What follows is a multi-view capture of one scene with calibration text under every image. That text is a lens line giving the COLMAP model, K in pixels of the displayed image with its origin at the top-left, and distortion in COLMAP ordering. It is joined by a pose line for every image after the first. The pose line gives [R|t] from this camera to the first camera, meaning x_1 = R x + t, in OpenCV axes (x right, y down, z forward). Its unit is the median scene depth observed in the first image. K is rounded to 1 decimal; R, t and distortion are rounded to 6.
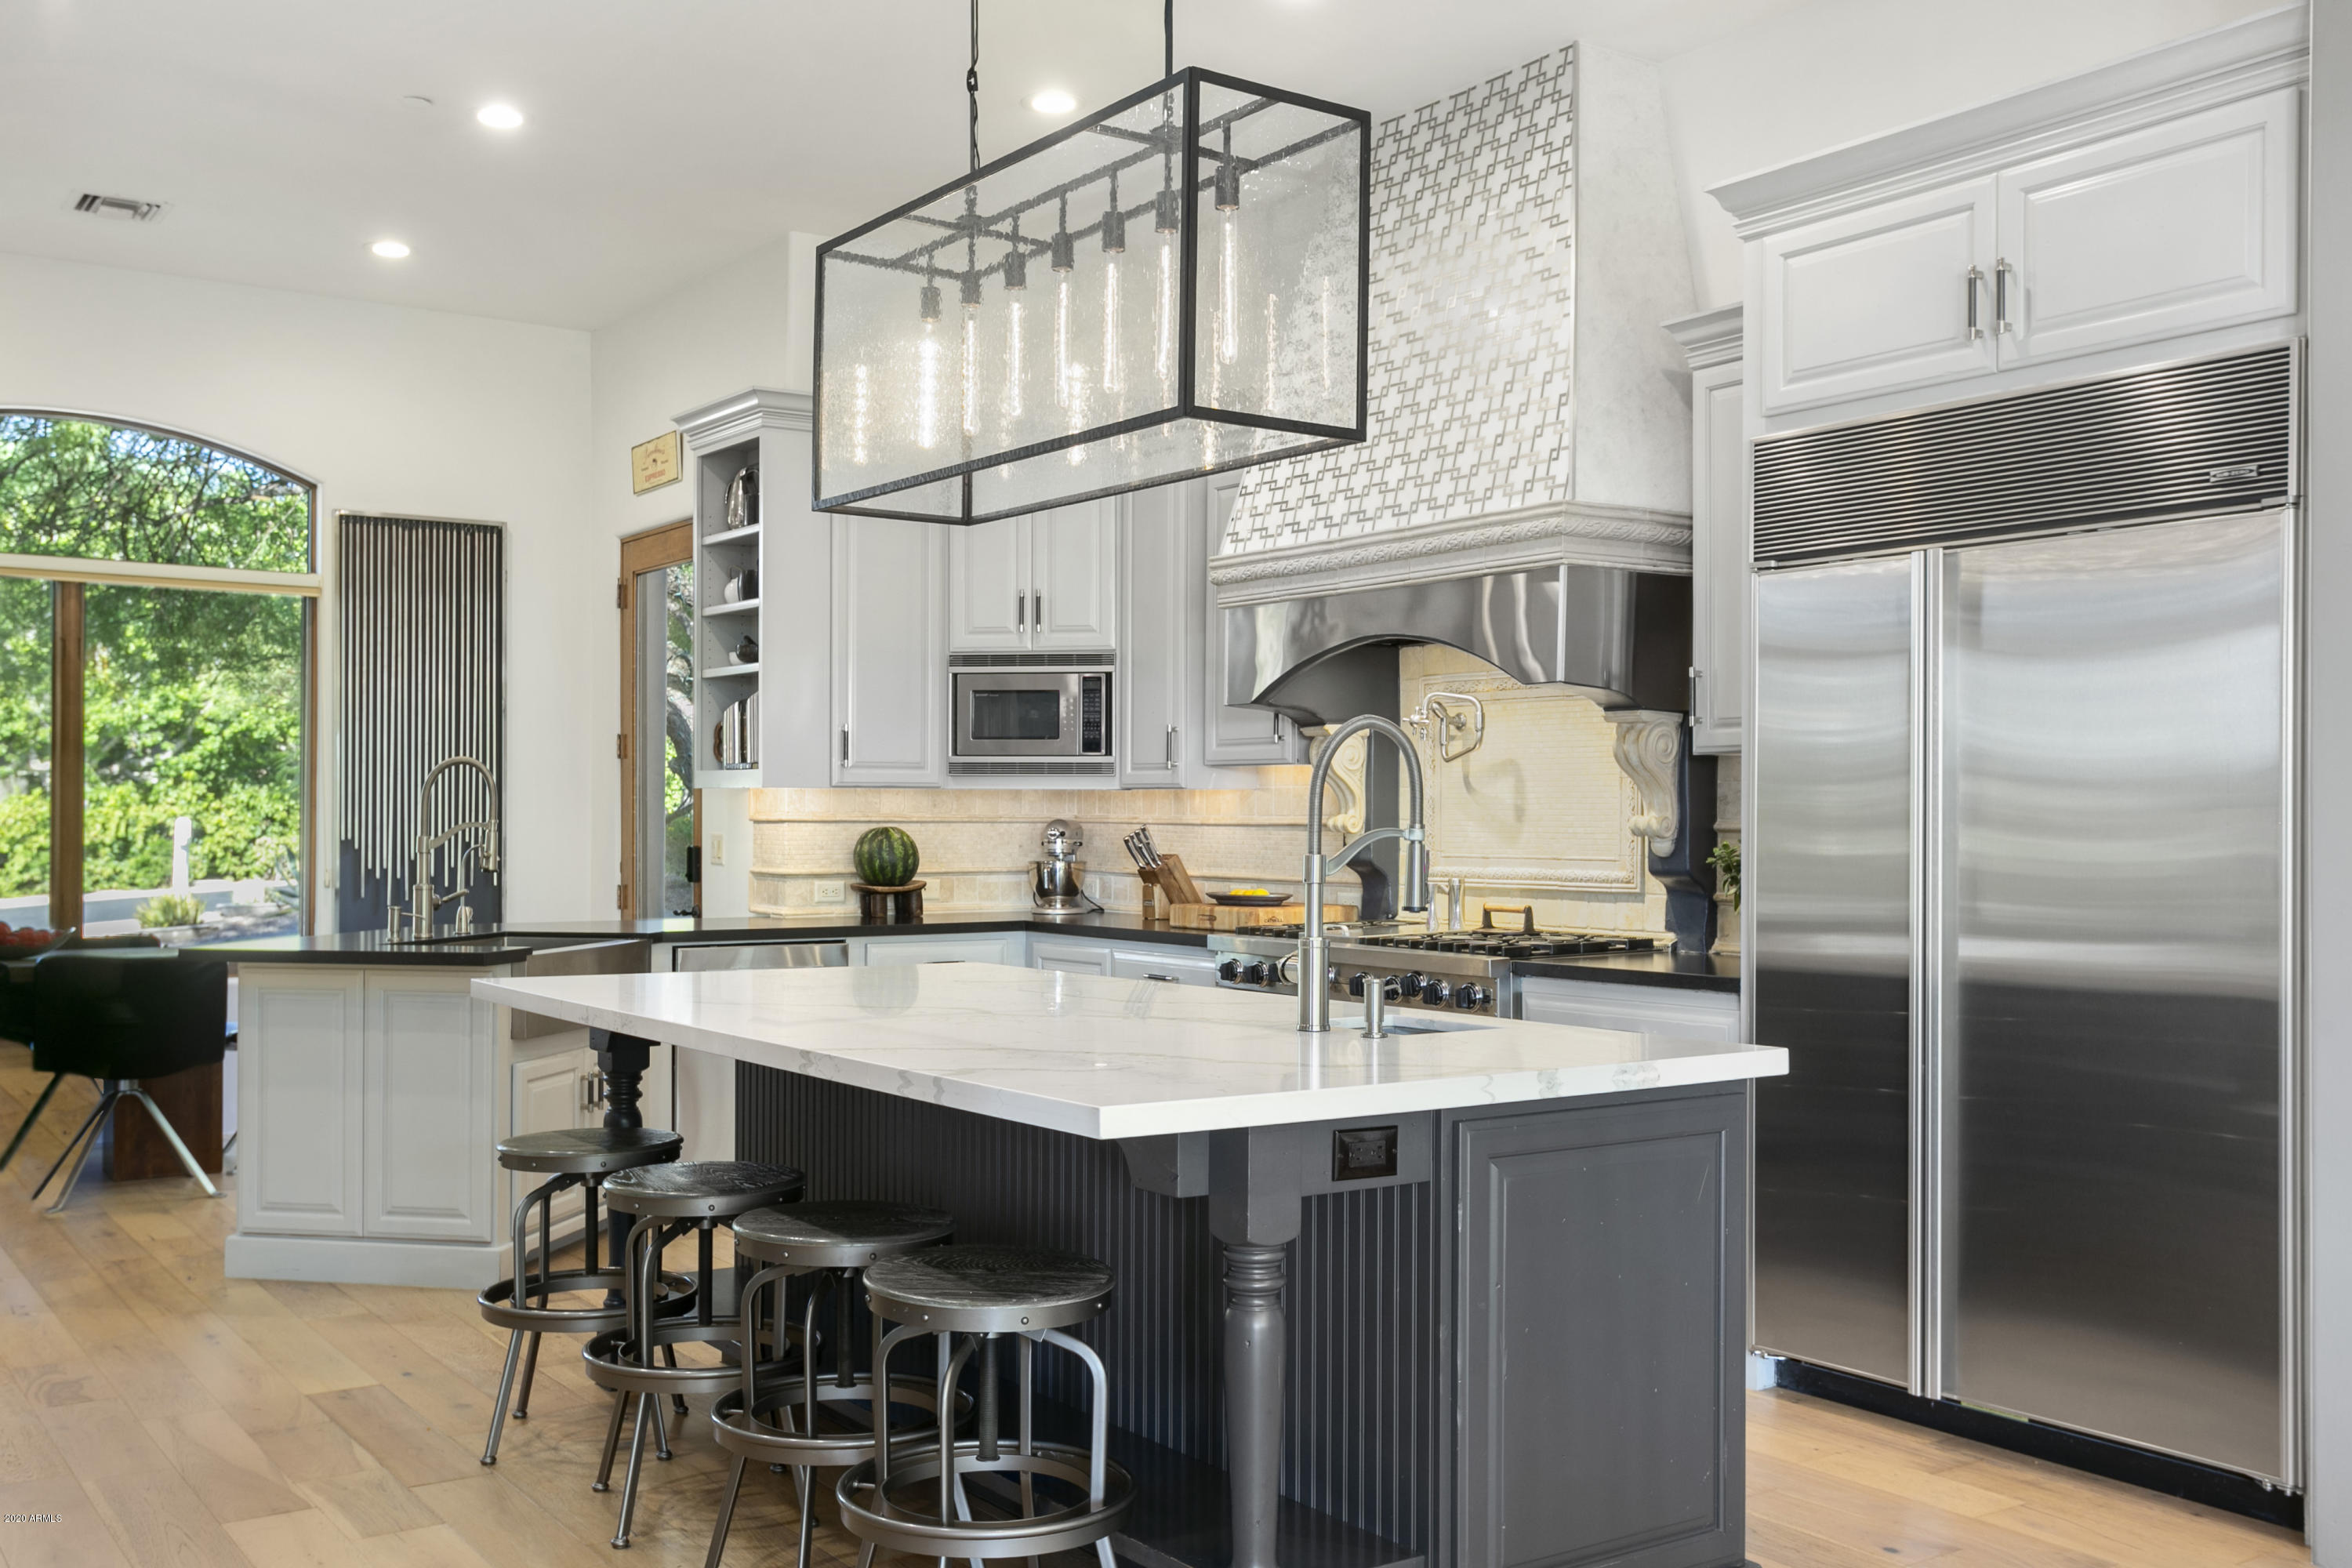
lens RADIAL K [[2175.5, 0, 1174.0], [0, 2175.5, 797.3], [0, 0, 1]] dist [0.009032, 0.002900]
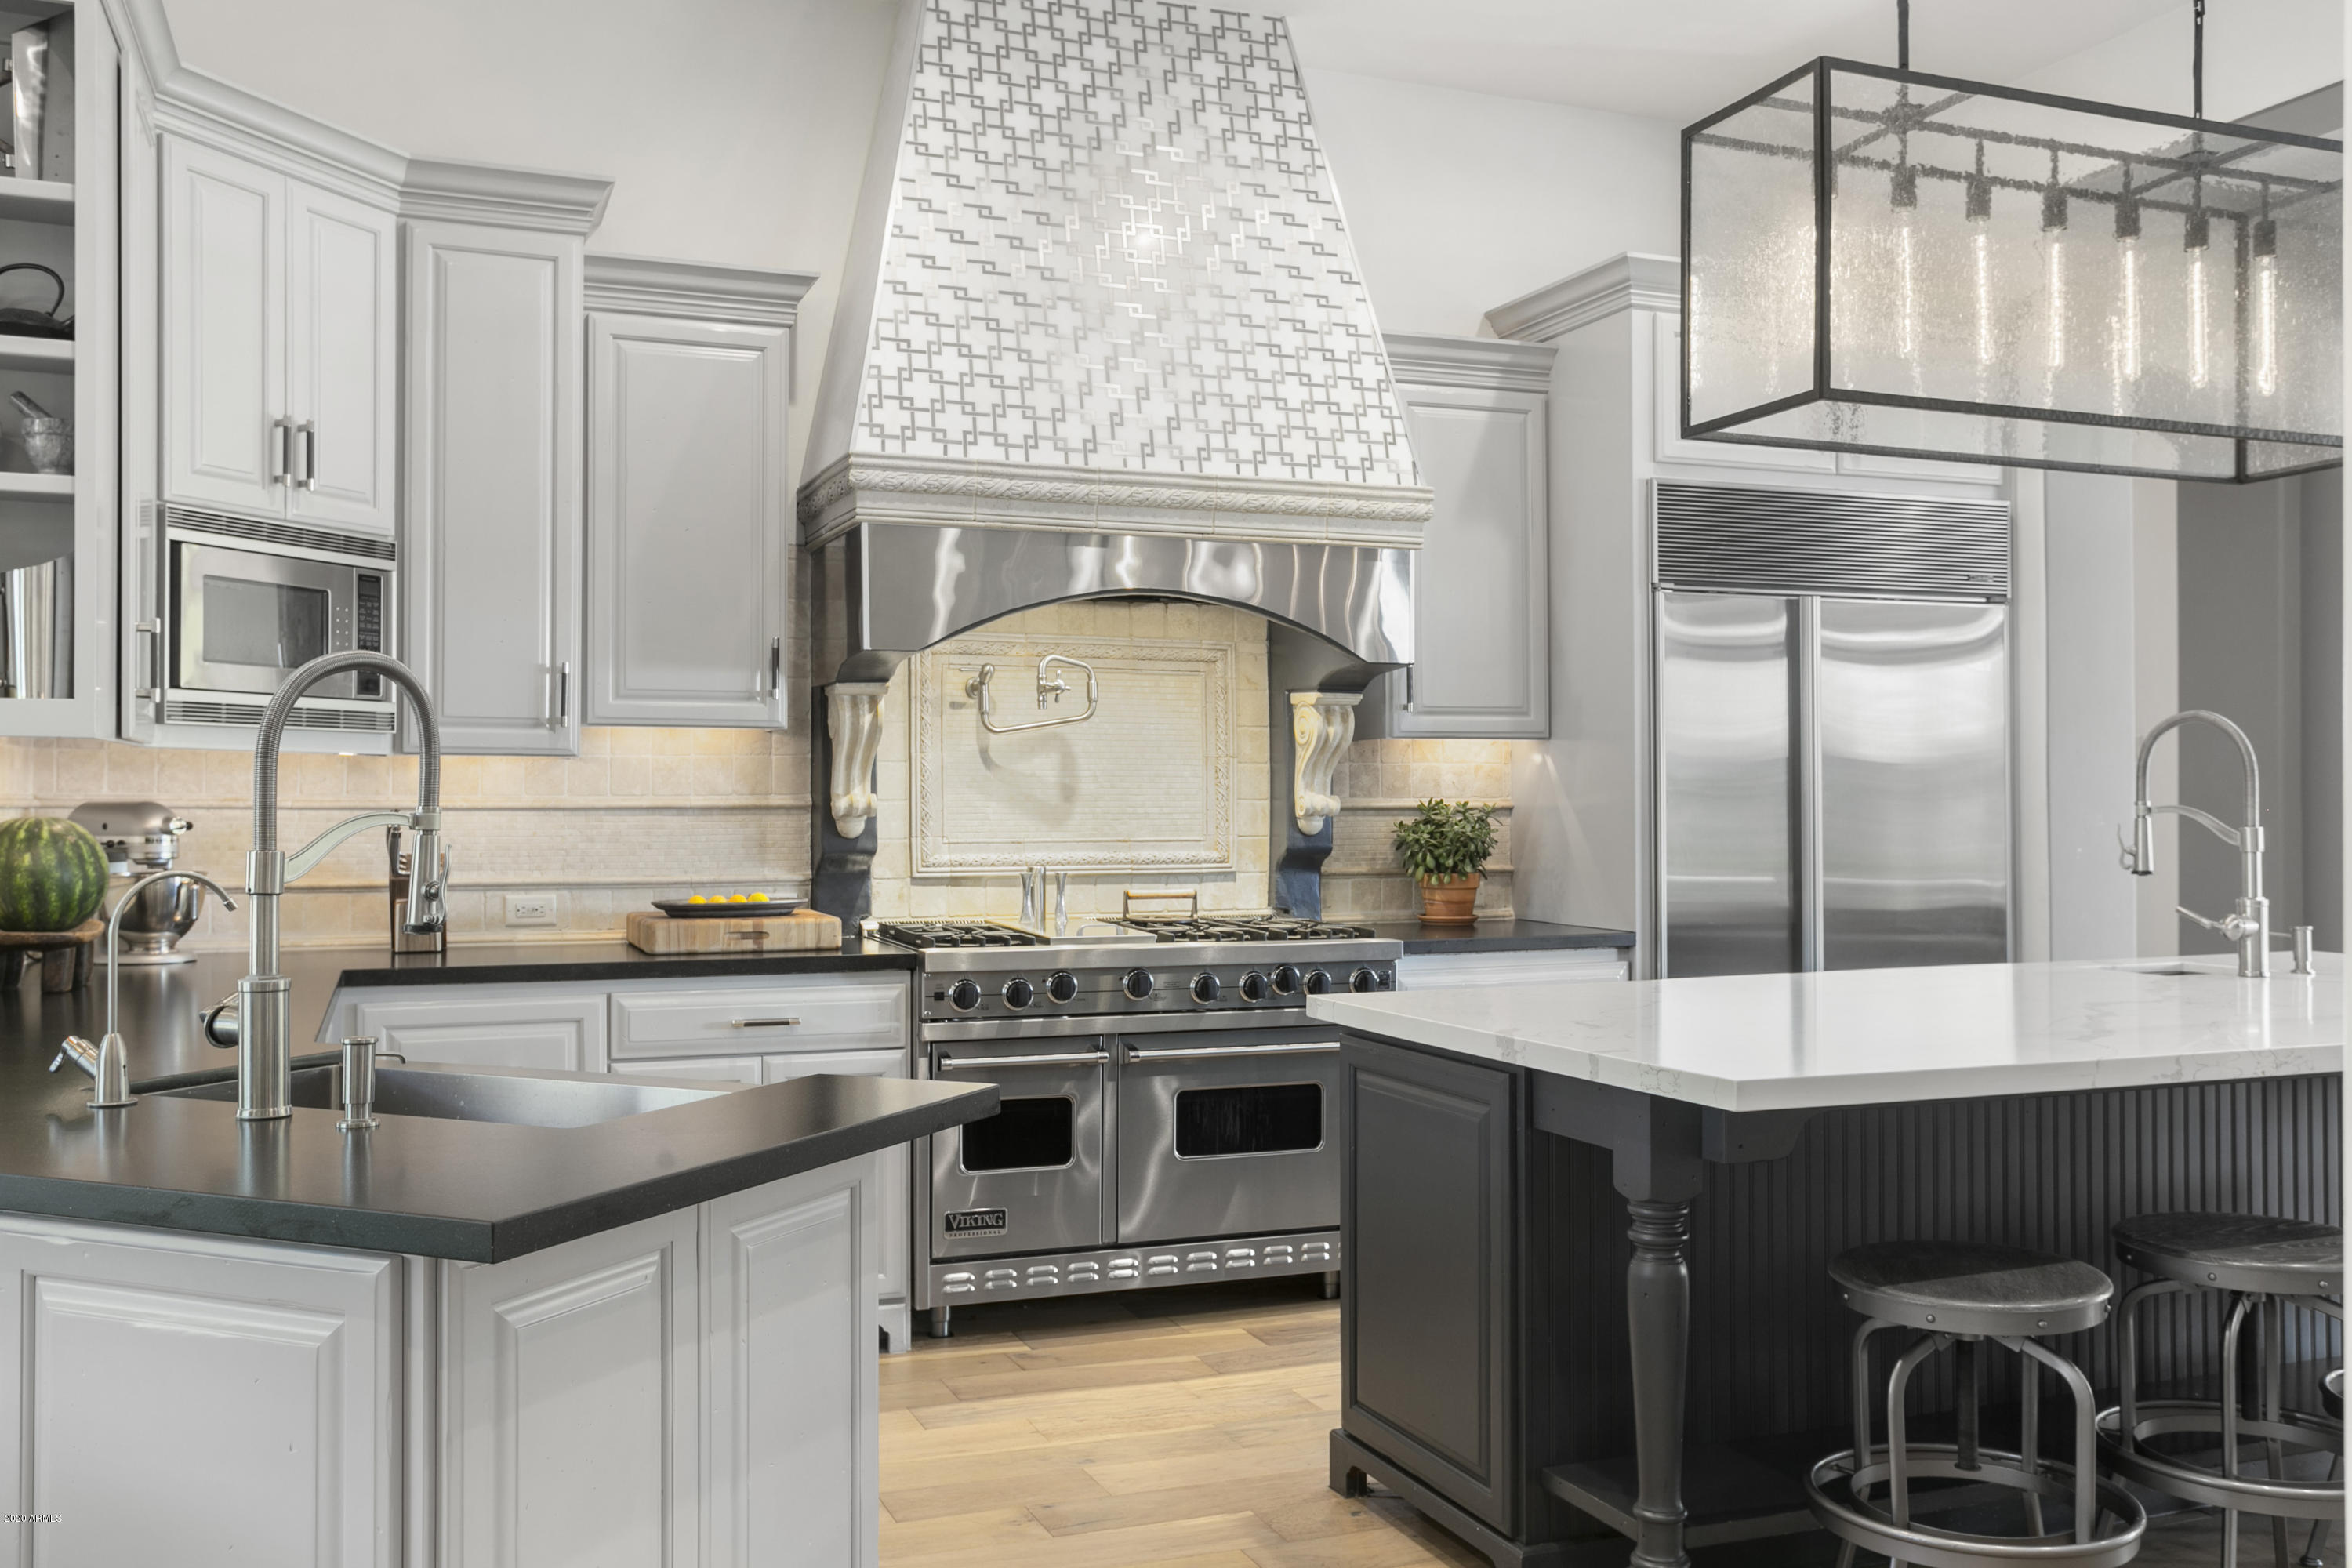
lens RADIAL K [[1991.2, 0, 1176.0], [0, 1991.2, 784.0], [0, 0, 1]] dist [-0.000521, -0.003849]
pose [[0.243755, 0.007160, 0.969811, -0.639398], [-0.006111, 0.999964, -0.005846, 0.008211], [-0.969818, -0.004501, 0.243790, 0.744555]]
